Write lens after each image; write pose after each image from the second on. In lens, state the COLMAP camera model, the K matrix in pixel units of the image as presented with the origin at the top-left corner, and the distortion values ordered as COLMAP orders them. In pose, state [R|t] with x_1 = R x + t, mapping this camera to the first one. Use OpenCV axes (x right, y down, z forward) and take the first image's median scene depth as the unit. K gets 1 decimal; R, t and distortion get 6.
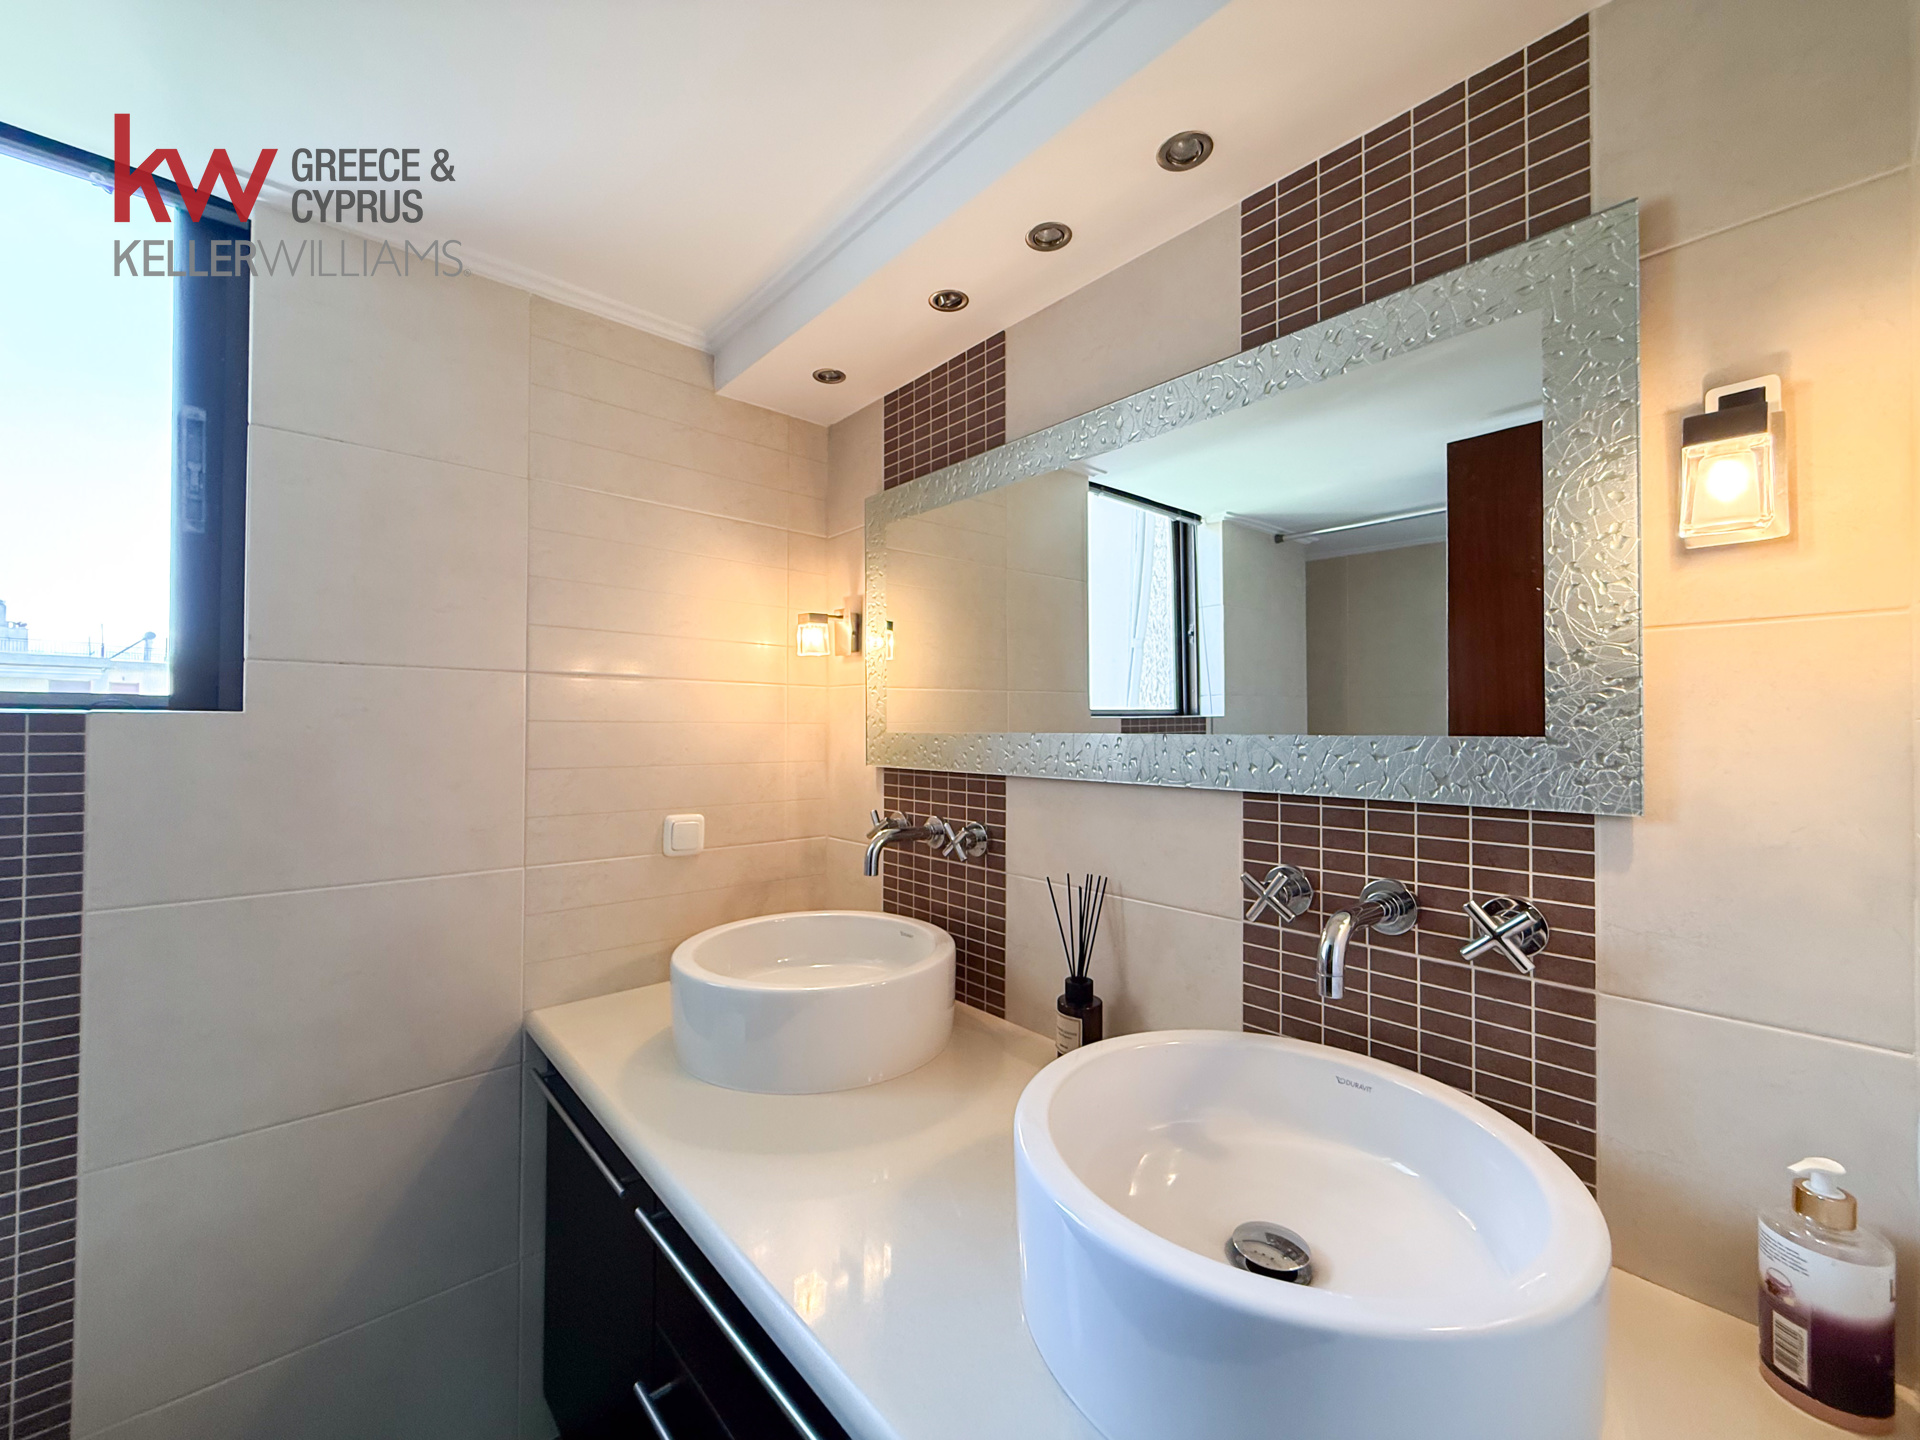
lens RADIAL K [[765.3, 0, 963.4], [0, 765.3, 717.0], [0, 0, 1]] dist [-0.000868, -0.000563]
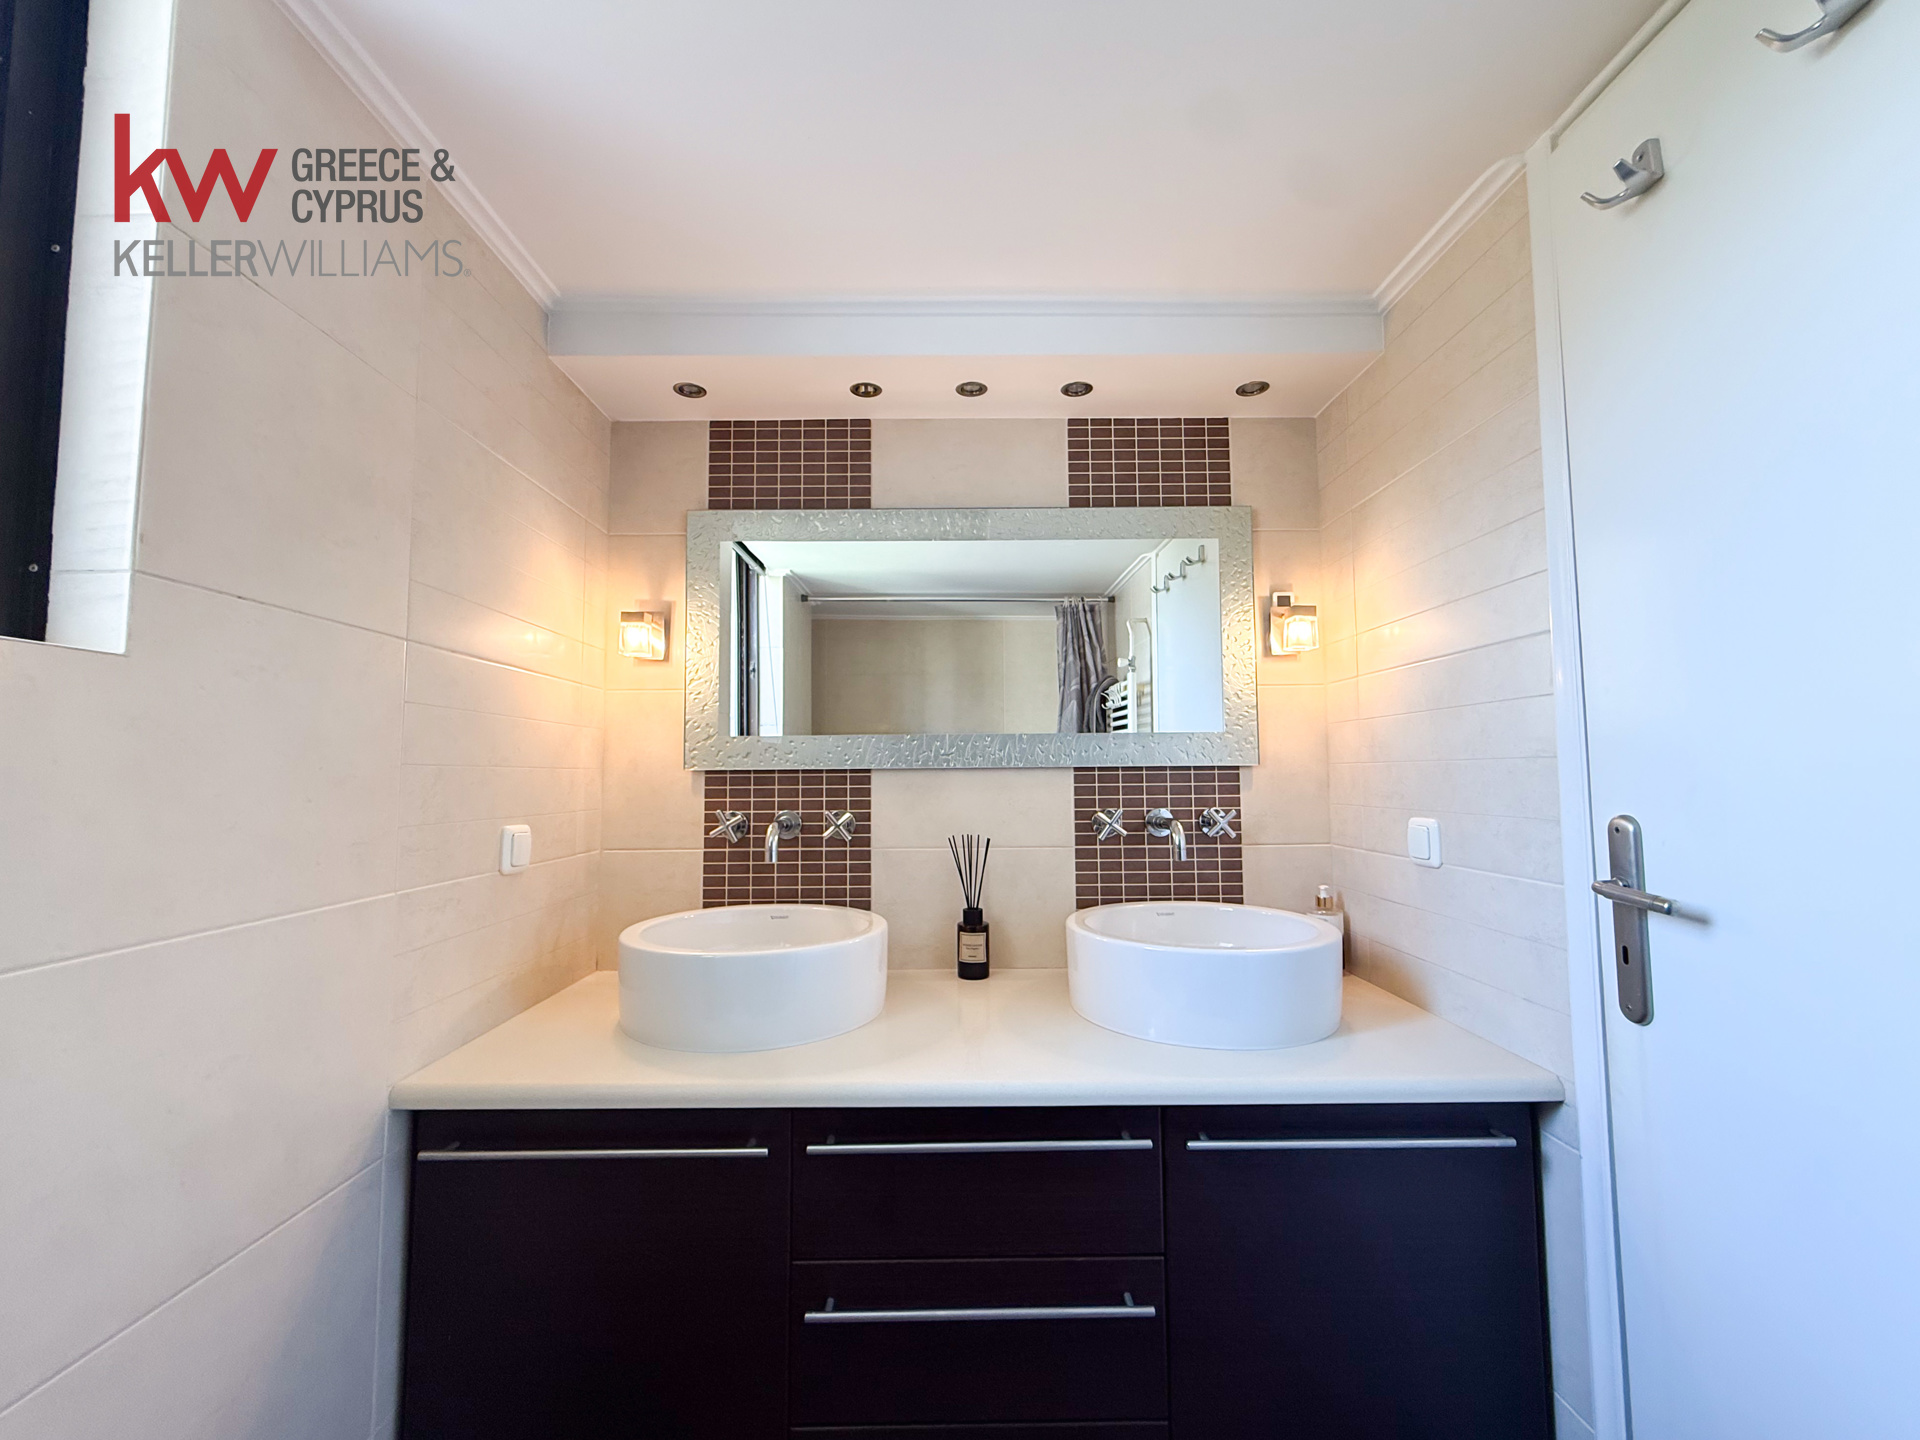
lens RADIAL K [[765.3, 0, 963.4], [0, 765.3, 717.0], [0, 0, 1]] dist [-0.000868, -0.000563]
pose [[0.661216, 0.047305, 0.748702, -0.774293], [-0.001413, 0.998087, -0.061813, 0.067630], [-0.750194, 0.039814, 0.660018, 0.063380]]
